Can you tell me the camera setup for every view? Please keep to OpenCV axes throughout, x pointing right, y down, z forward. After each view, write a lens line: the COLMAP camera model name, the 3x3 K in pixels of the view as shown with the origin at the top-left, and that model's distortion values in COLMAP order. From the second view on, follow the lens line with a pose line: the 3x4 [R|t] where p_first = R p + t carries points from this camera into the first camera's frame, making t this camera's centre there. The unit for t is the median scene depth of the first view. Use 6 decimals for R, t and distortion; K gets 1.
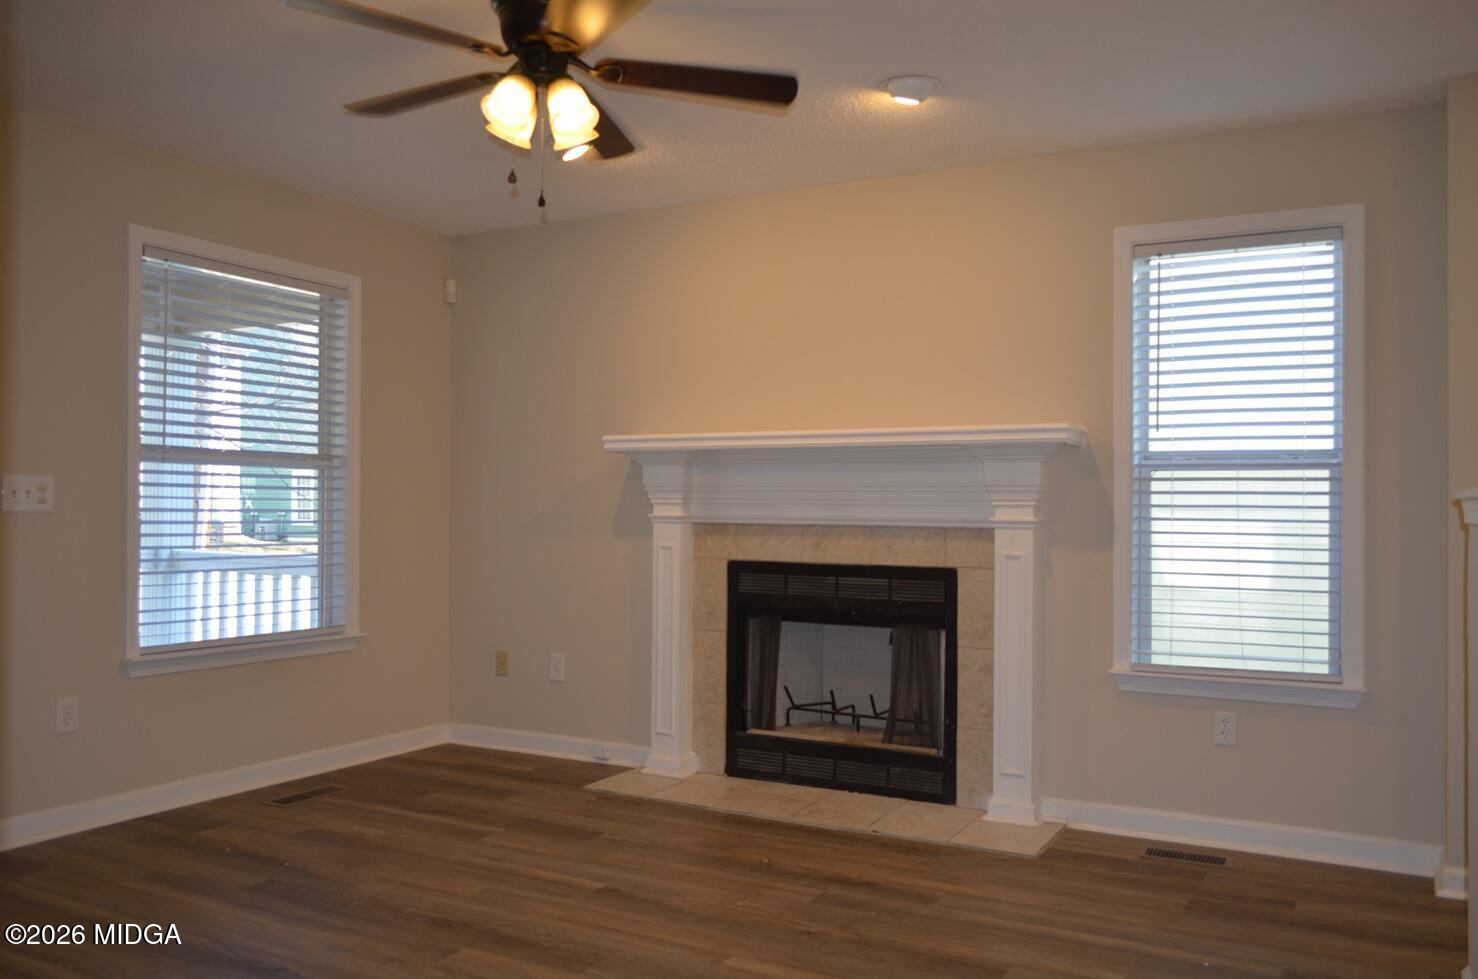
lens RADIAL K [[1155.0, 0, 739.0], [0, 1155.0, 489.5], [0, 0, 1]] dist [-0.005903, -0.005245]
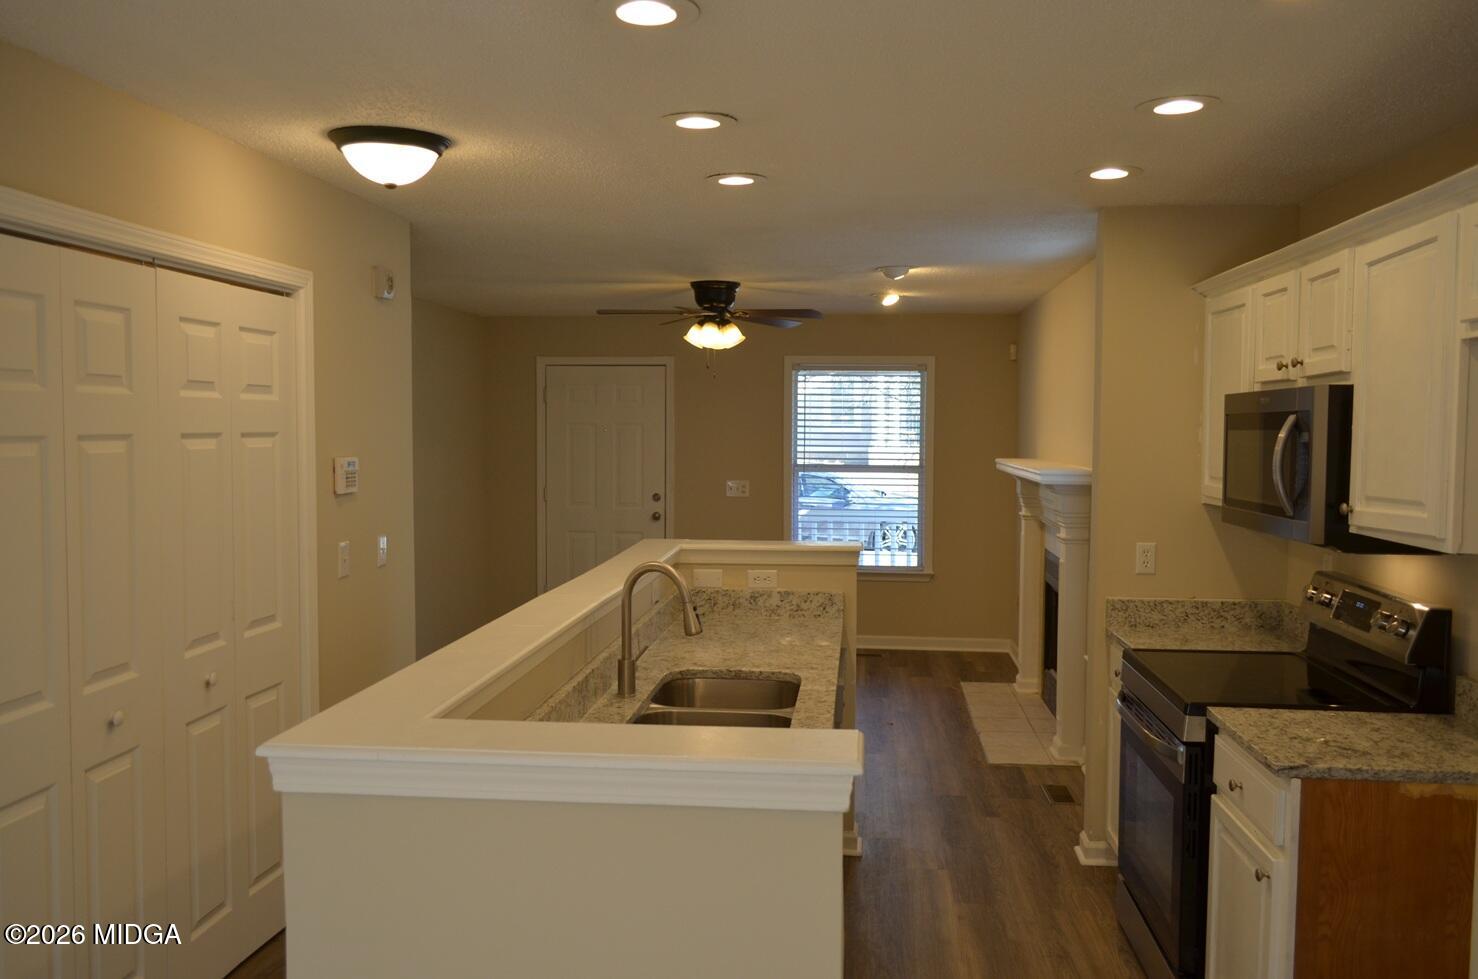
lens RADIAL K [[1155.0, 0, 739.0], [0, 1155.0, 489.5], [0, 0, 1]] dist [-0.005903, -0.005245]
pose [[0.370911, 0.041405, -0.927745, 1.295355], [0.005513, 0.998890, 0.046784, -0.088257], [0.928652, -0.022468, 0.370271, 0.145706]]
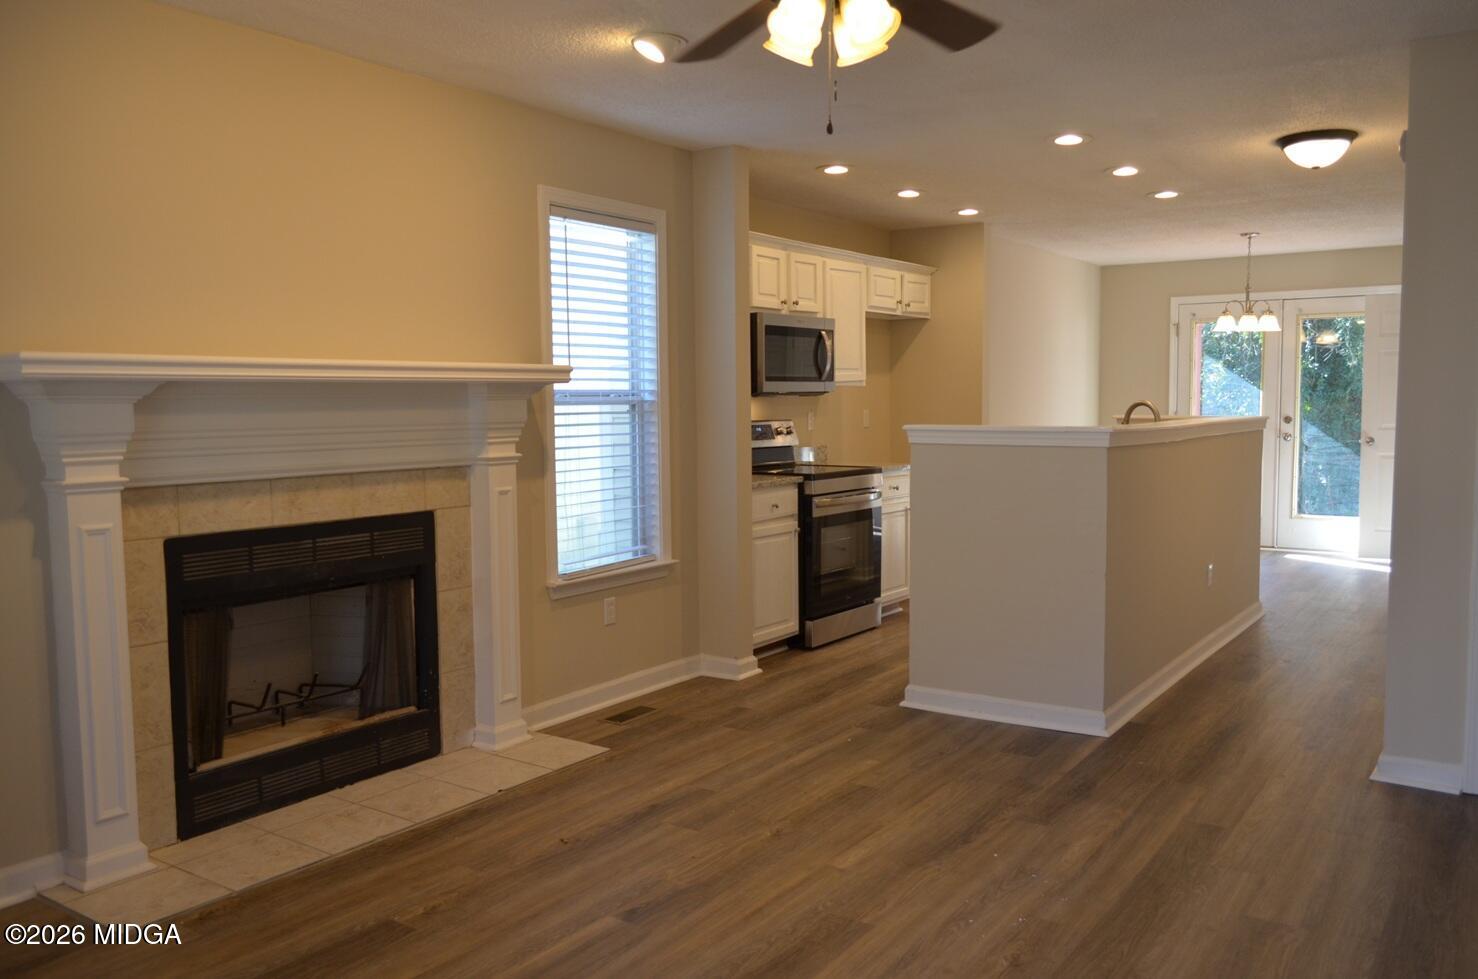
lens RADIAL K [[1155.0, 0, 739.0], [0, 1155.0, 489.5], [0, 0, 1]] dist [-0.005903, -0.005245]
pose [[0.117935, -0.086910, 0.989211, -0.726924], [-0.003437, 0.996121, 0.087927, -0.033594], [-0.993015, -0.013769, 0.117179, 0.648949]]
